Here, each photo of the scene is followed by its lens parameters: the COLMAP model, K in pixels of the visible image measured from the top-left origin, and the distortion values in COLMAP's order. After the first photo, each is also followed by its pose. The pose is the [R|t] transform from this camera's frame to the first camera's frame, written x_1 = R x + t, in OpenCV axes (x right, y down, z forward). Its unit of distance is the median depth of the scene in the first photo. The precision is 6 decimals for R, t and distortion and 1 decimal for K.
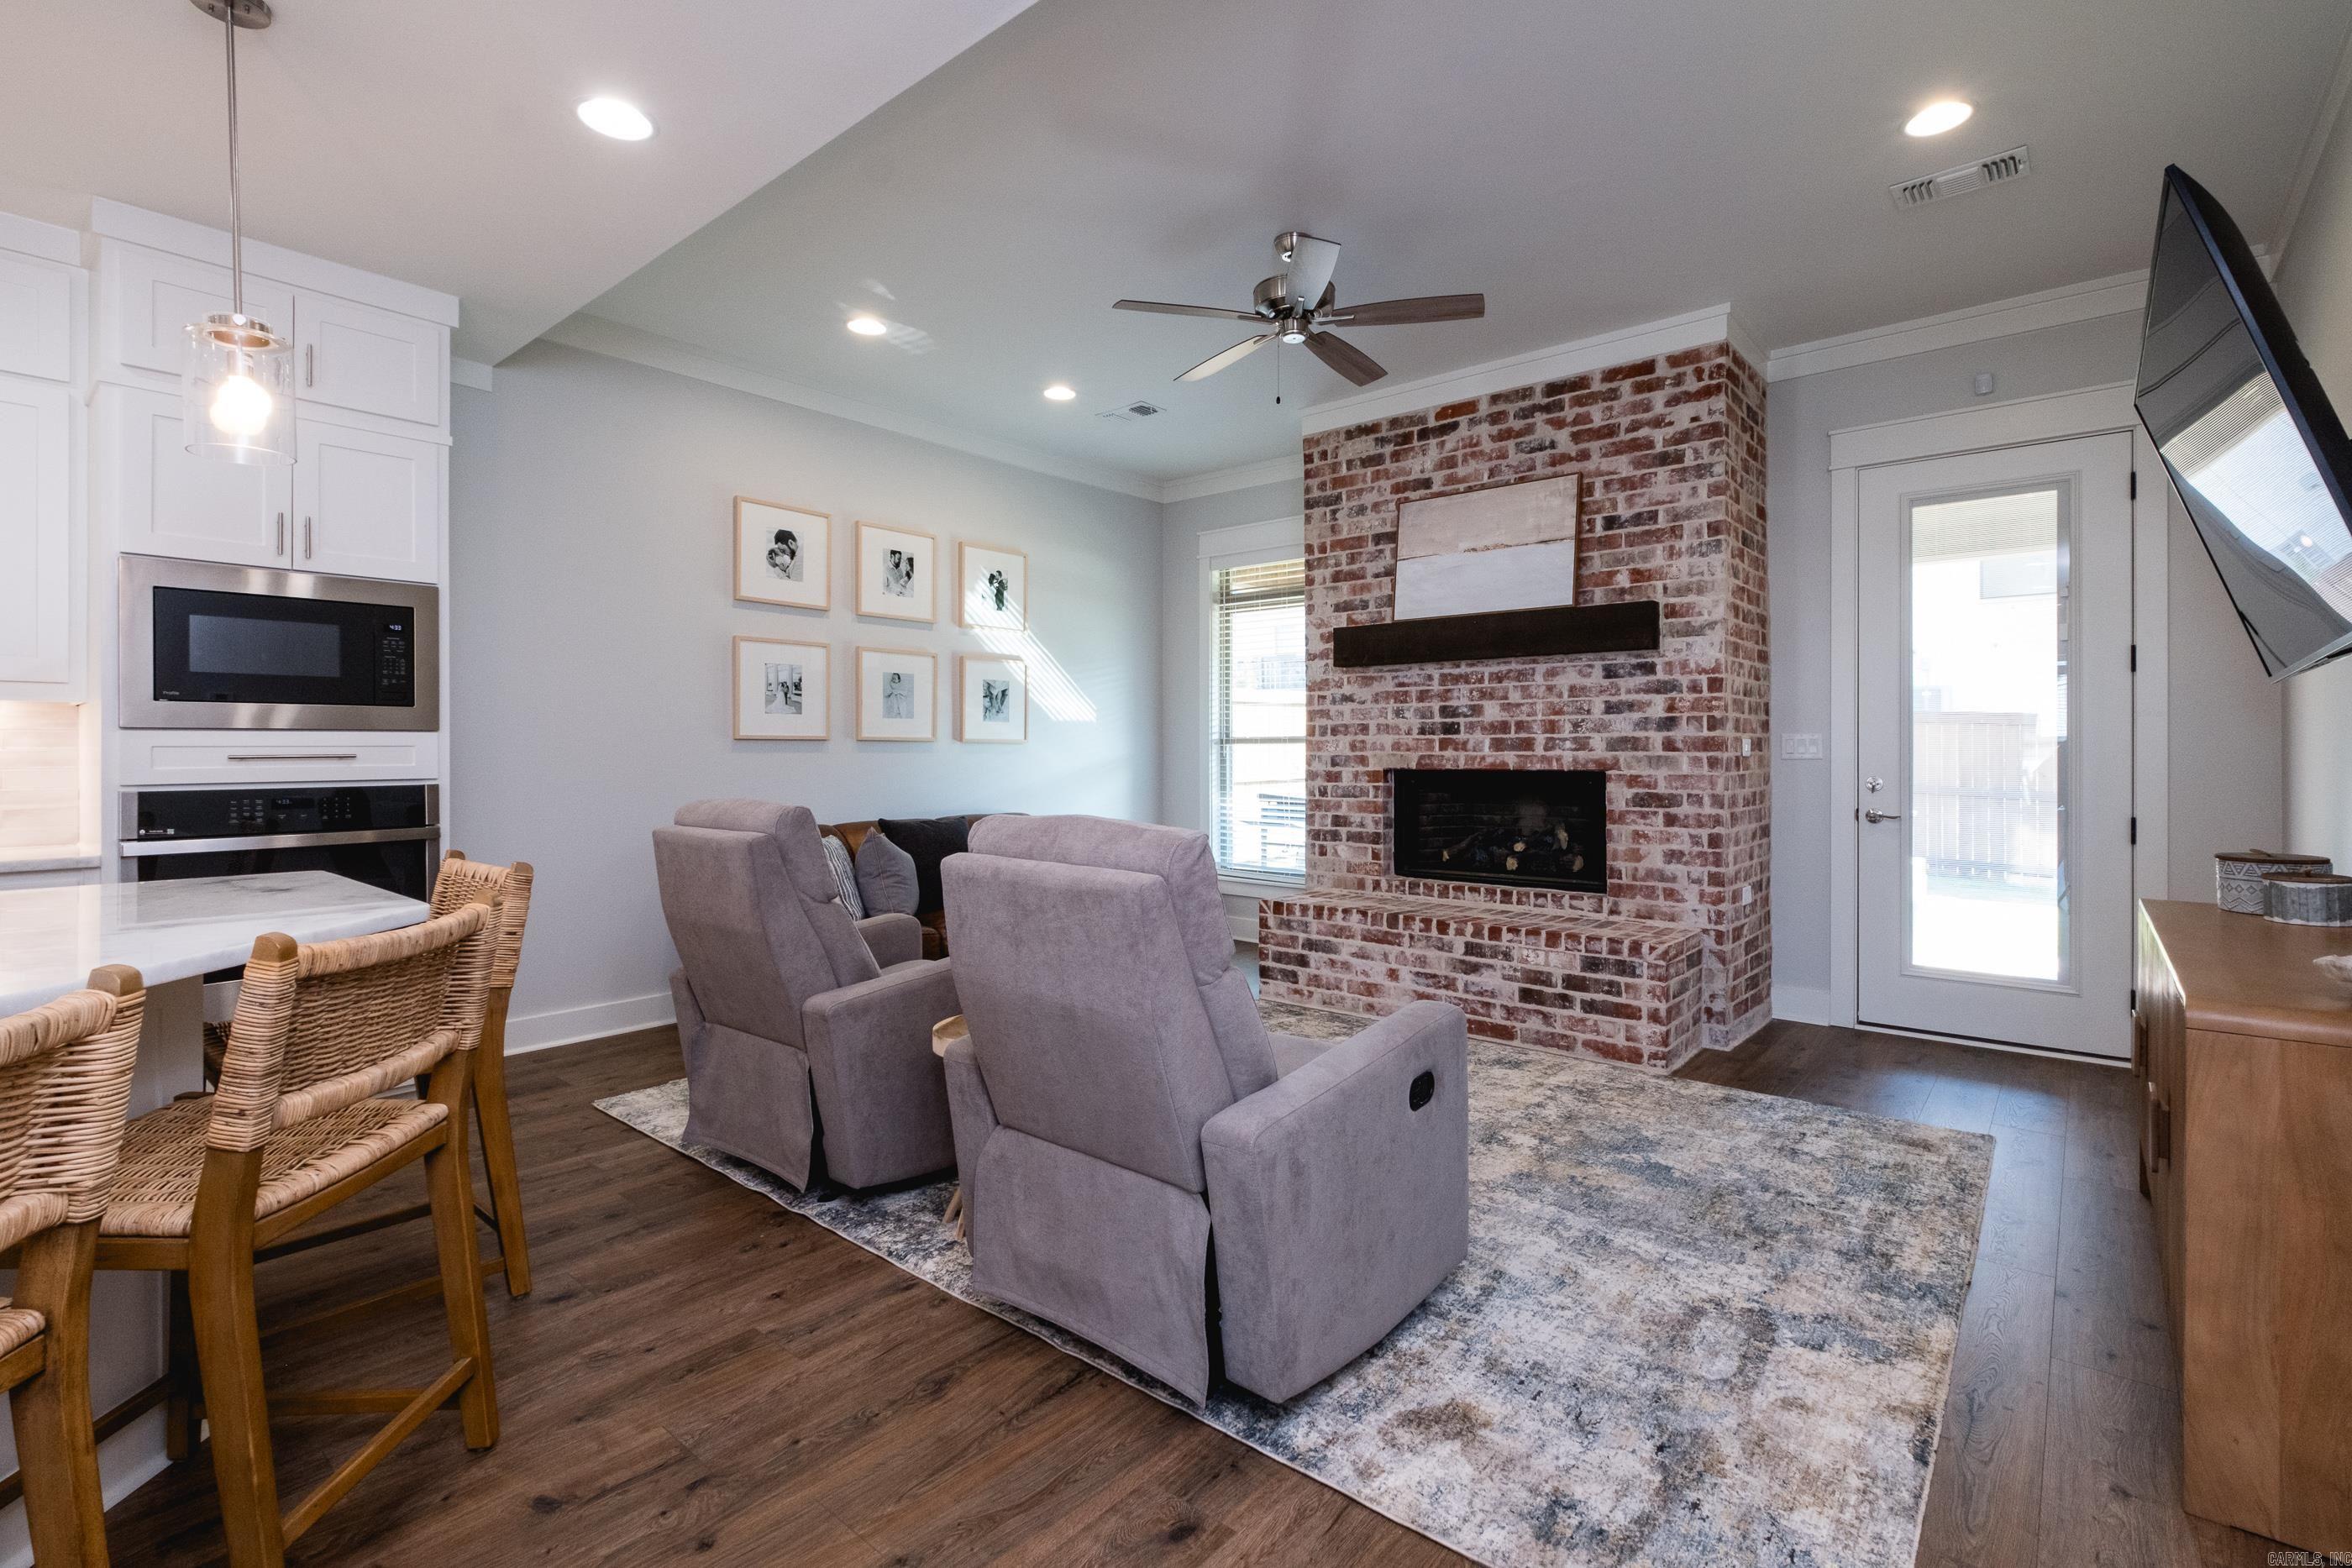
lens RADIAL K [[1063.3, 0, 1205.2], [0, 1063.3, 753.1], [0, 0, 1]] dist [0.003040, -0.000095]
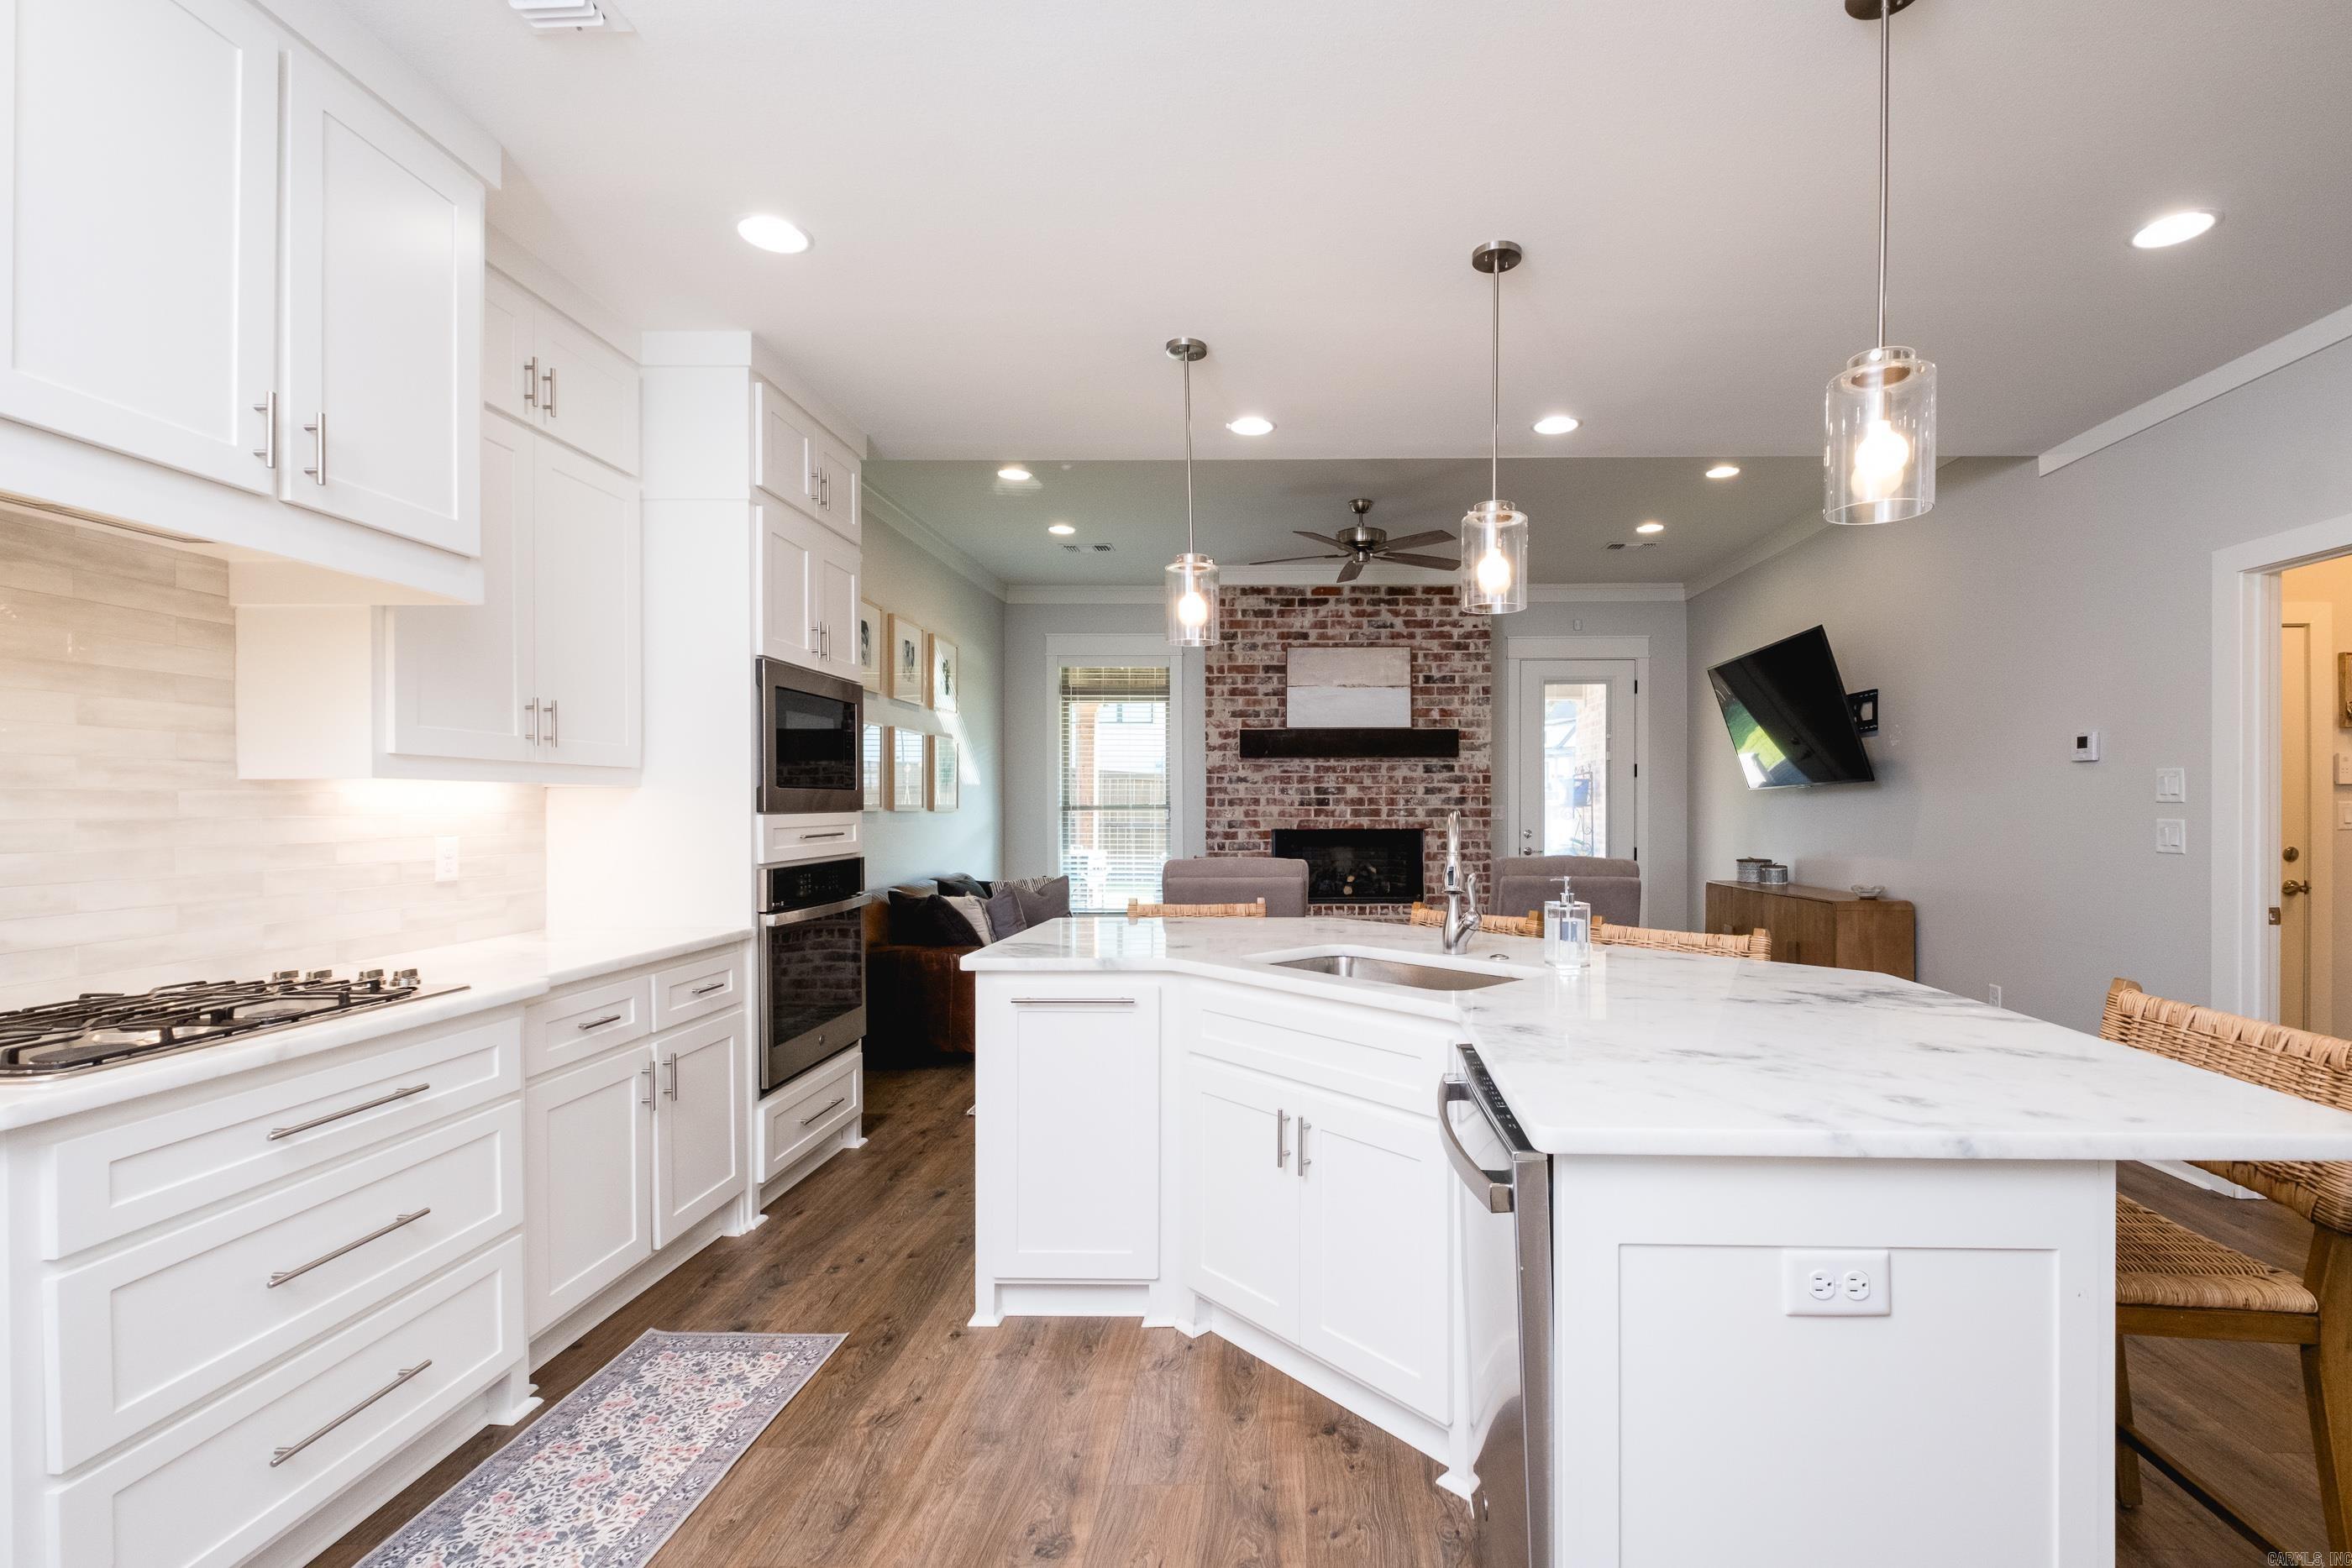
lens RADIAL K [[1056.2, 0, 1283.4], [0, 1056.2, 815.9], [0, 0, 1]] dist [0.000581, -0.000097]
pose [[0.775015, -0.007083, 0.631903, -0.812214], [0.001599, 0.999956, 0.009246, -0.018683], [-0.631941, -0.006155, 0.774992, -0.131521]]
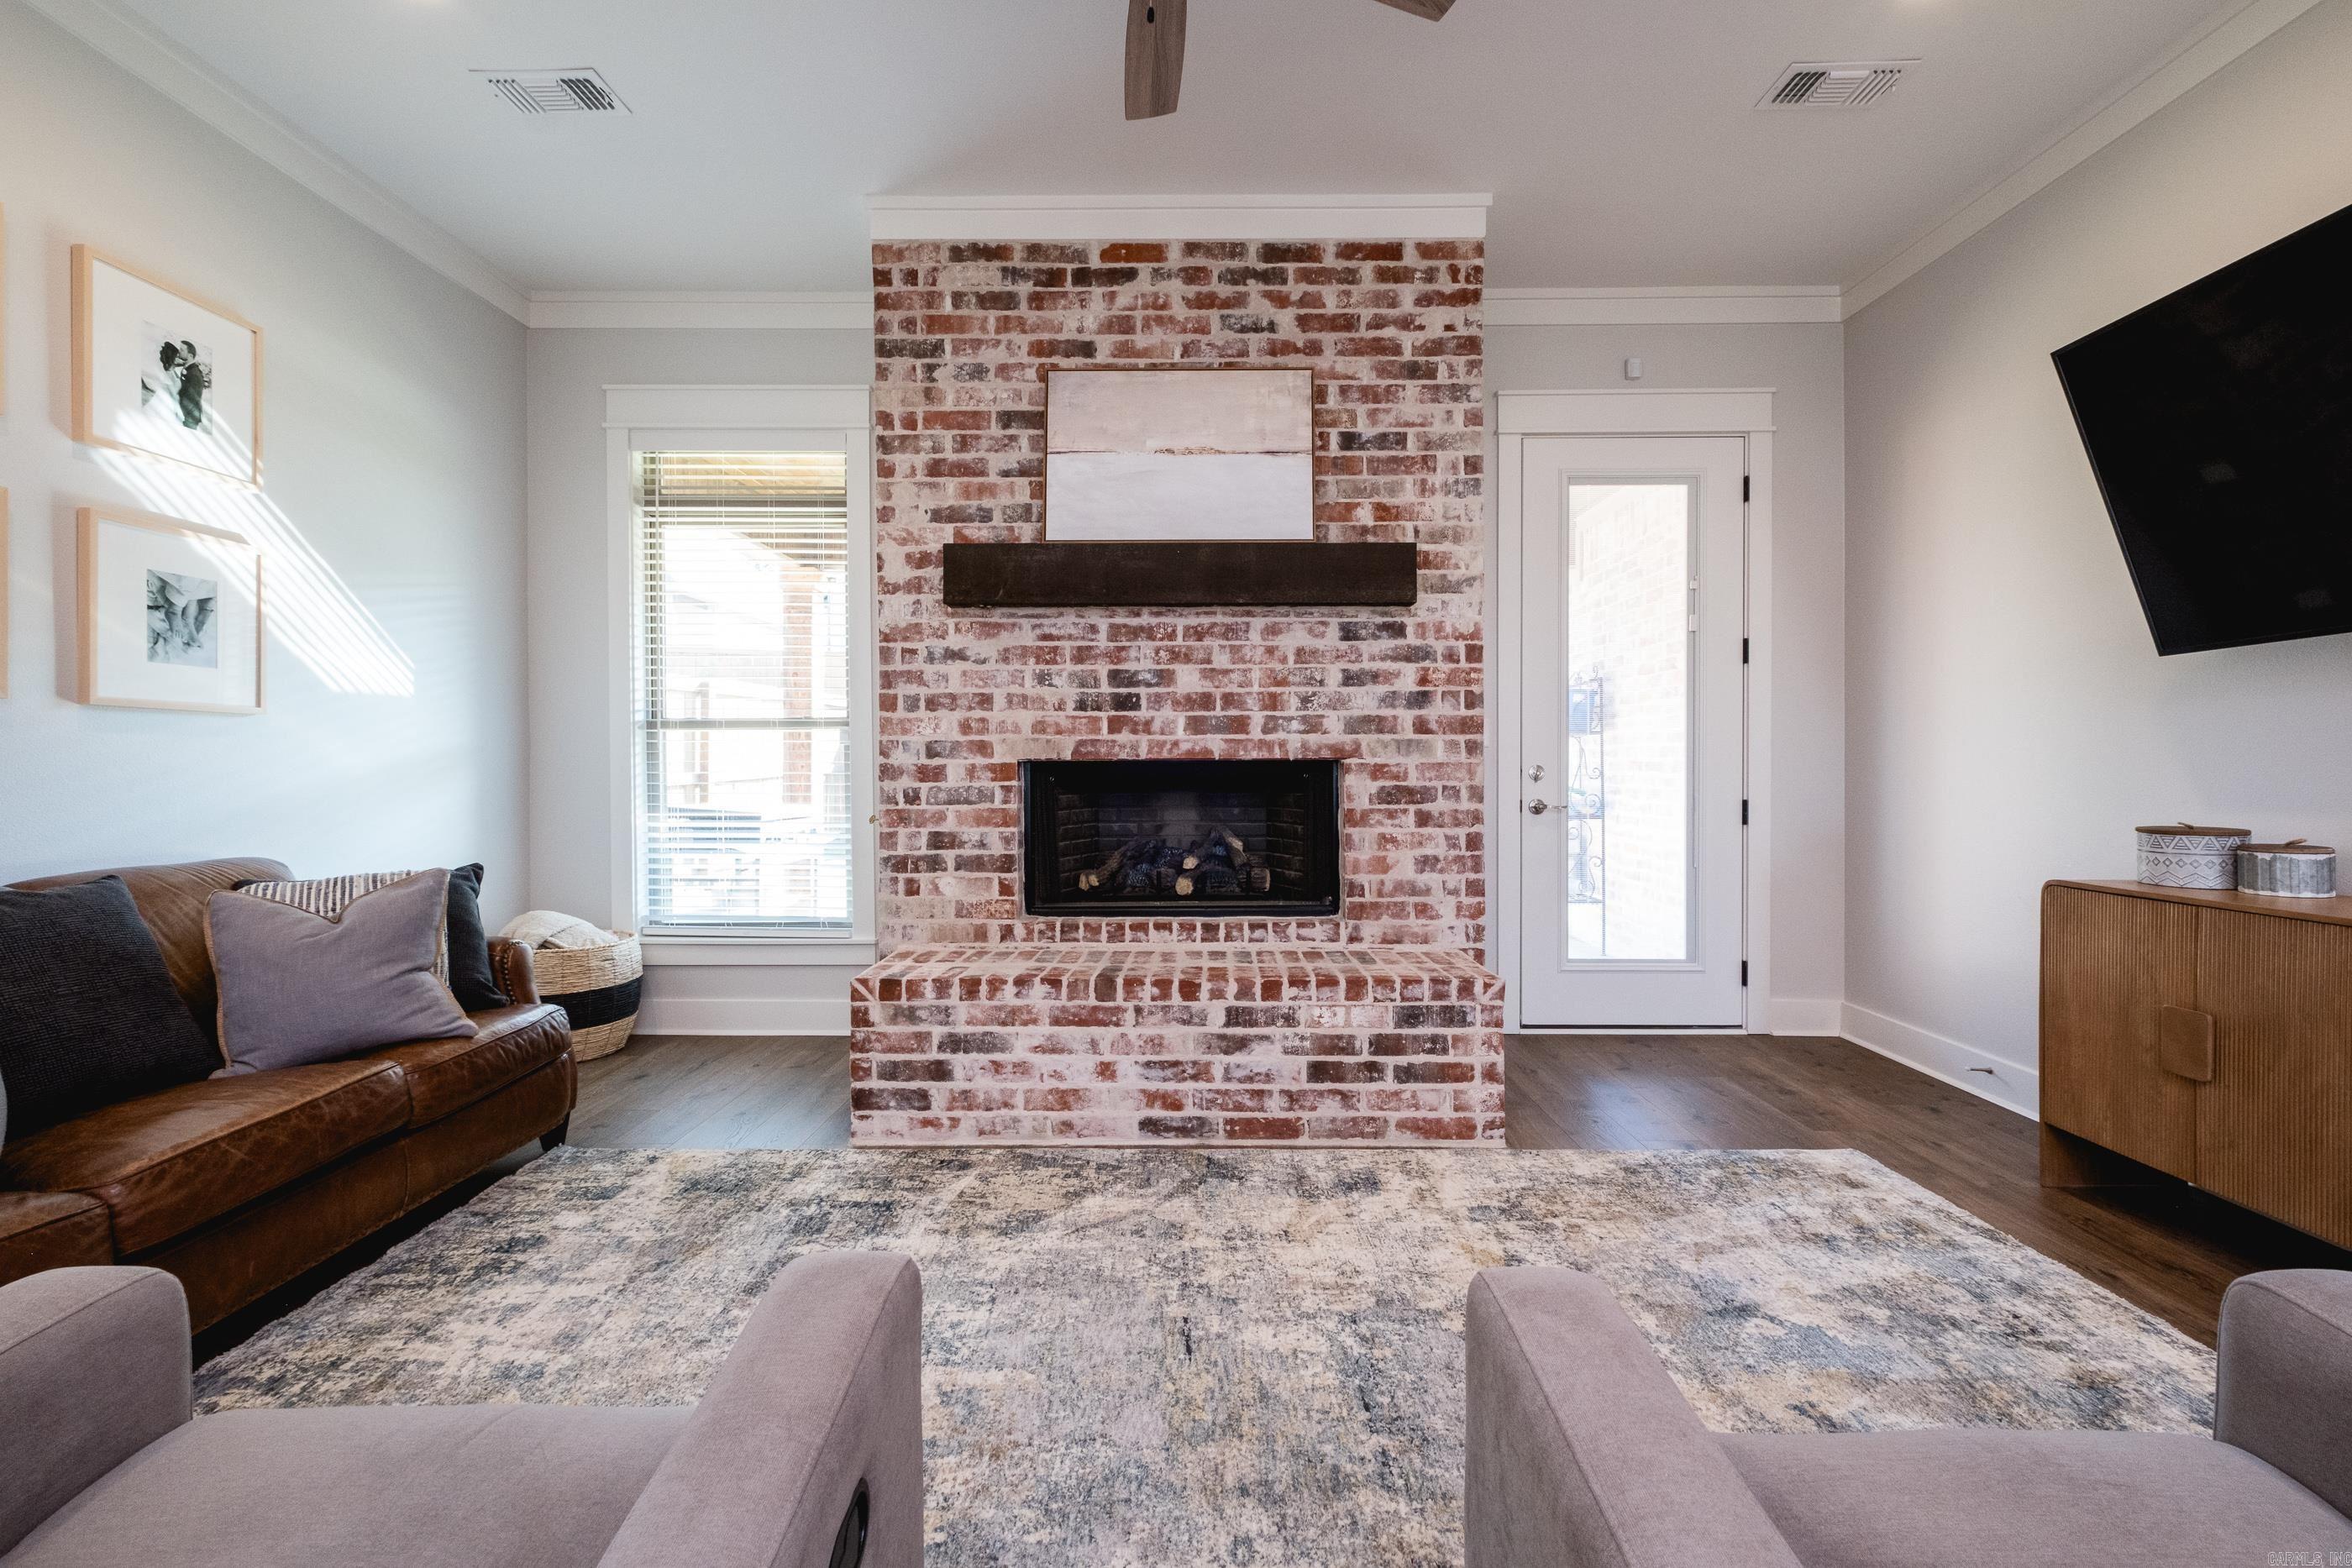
lens RADIAL K [[1020.1, 0, 1187.8], [0, 1020.1, 771.1], [0, 0, 1]] dist [0.003005, -0.000193]
pose [[0.772548, -0.007144, 0.634916, -0.181560], [0.002664, 0.999964, 0.008009, 0.018731], [-0.634950, -0.004496, 0.772540, 0.482026]]
